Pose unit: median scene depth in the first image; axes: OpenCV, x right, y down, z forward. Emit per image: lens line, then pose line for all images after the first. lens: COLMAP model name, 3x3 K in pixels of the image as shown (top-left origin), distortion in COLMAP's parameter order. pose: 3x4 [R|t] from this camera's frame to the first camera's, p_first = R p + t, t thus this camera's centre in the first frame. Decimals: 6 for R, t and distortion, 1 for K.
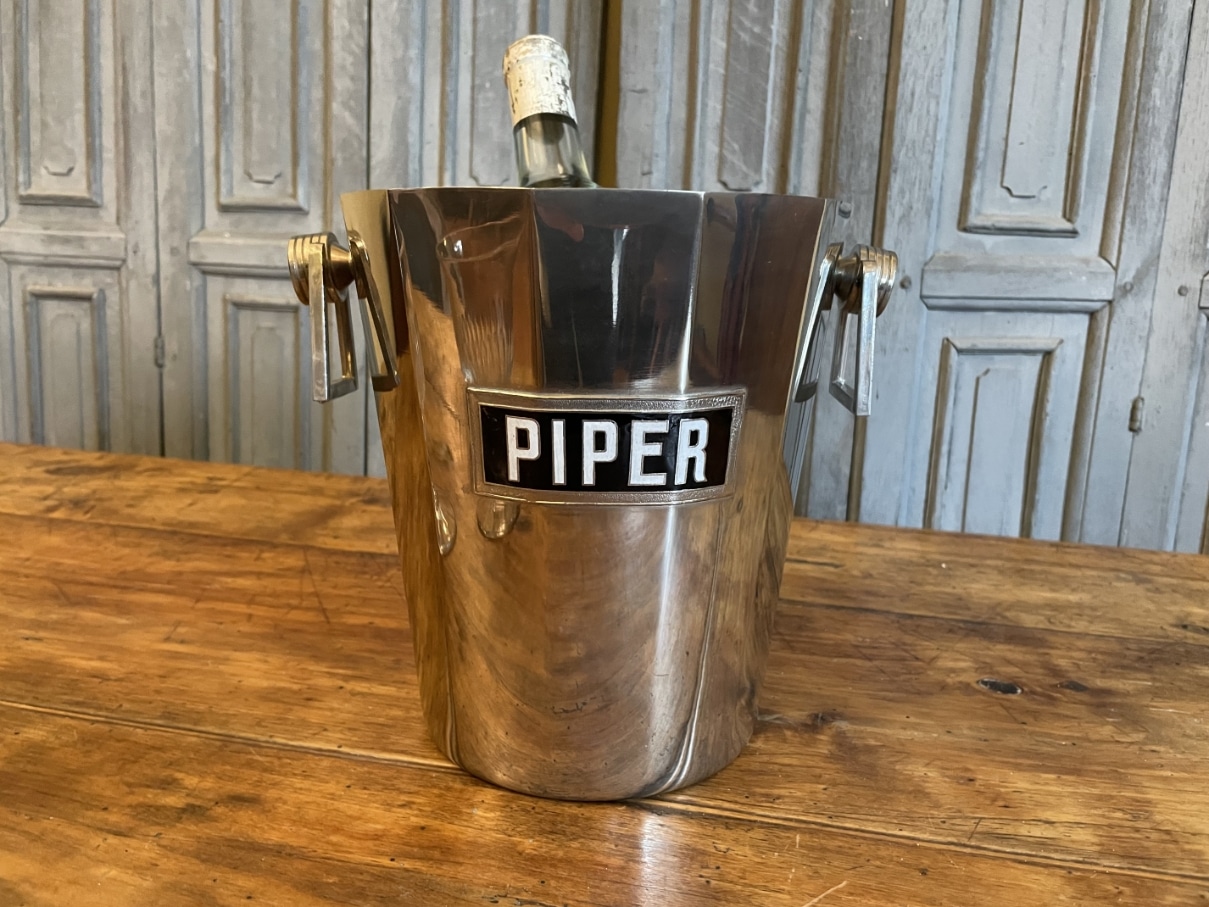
lens RADIAL K [[950.7, 0, 606.8], [0, 950.7, 453.4], [0, 0, 1]] dist [0.008967, -0.051939]
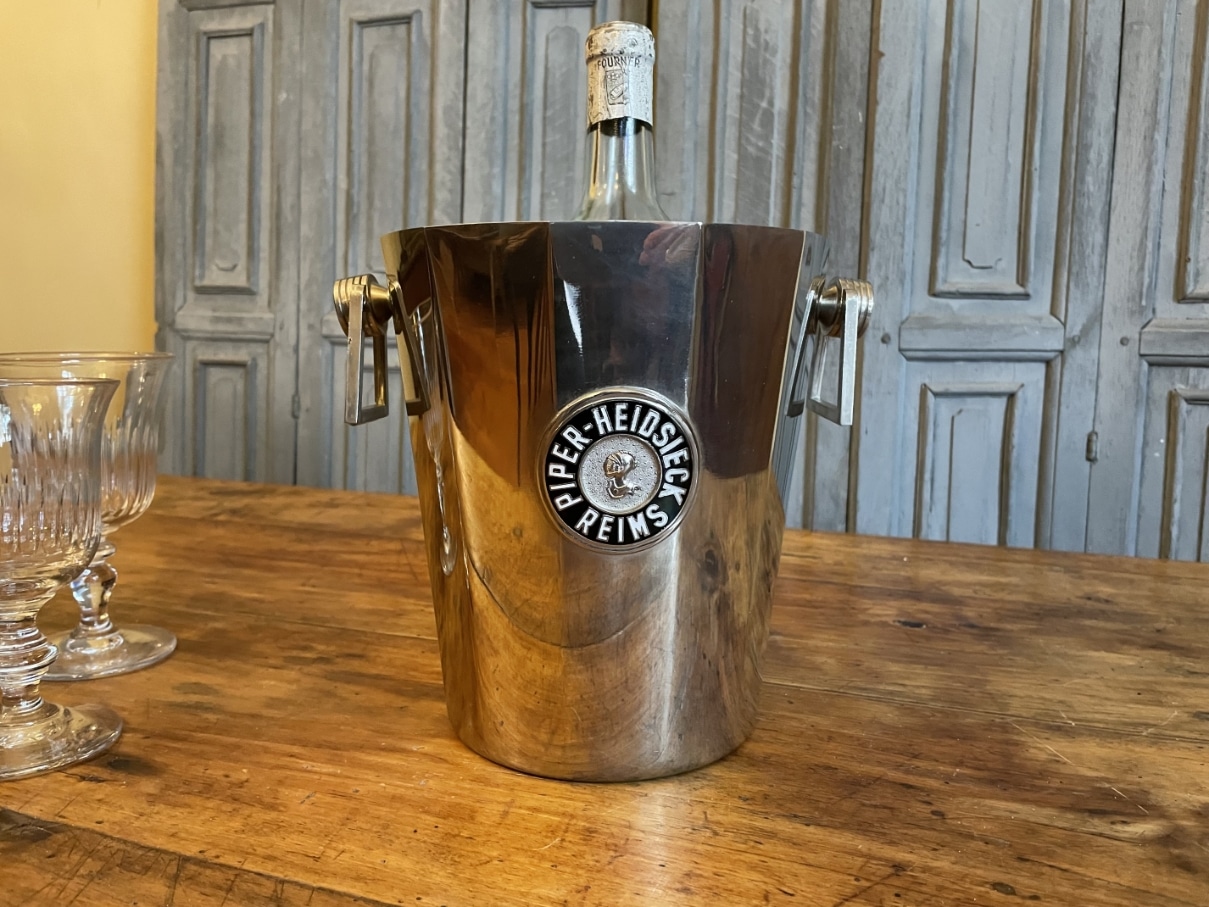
lens RADIAL K [[950.7, 0, 600.0], [0, 950.7, 454.6], [0, 0, 1]] dist [0.008967, -0.051939]
pose [[0.993681, -0.000910, -0.112240, 0.087052], [-0.010151, 0.995141, -0.097938, 0.093969], [0.111783, 0.098458, 0.988843, -0.240180]]
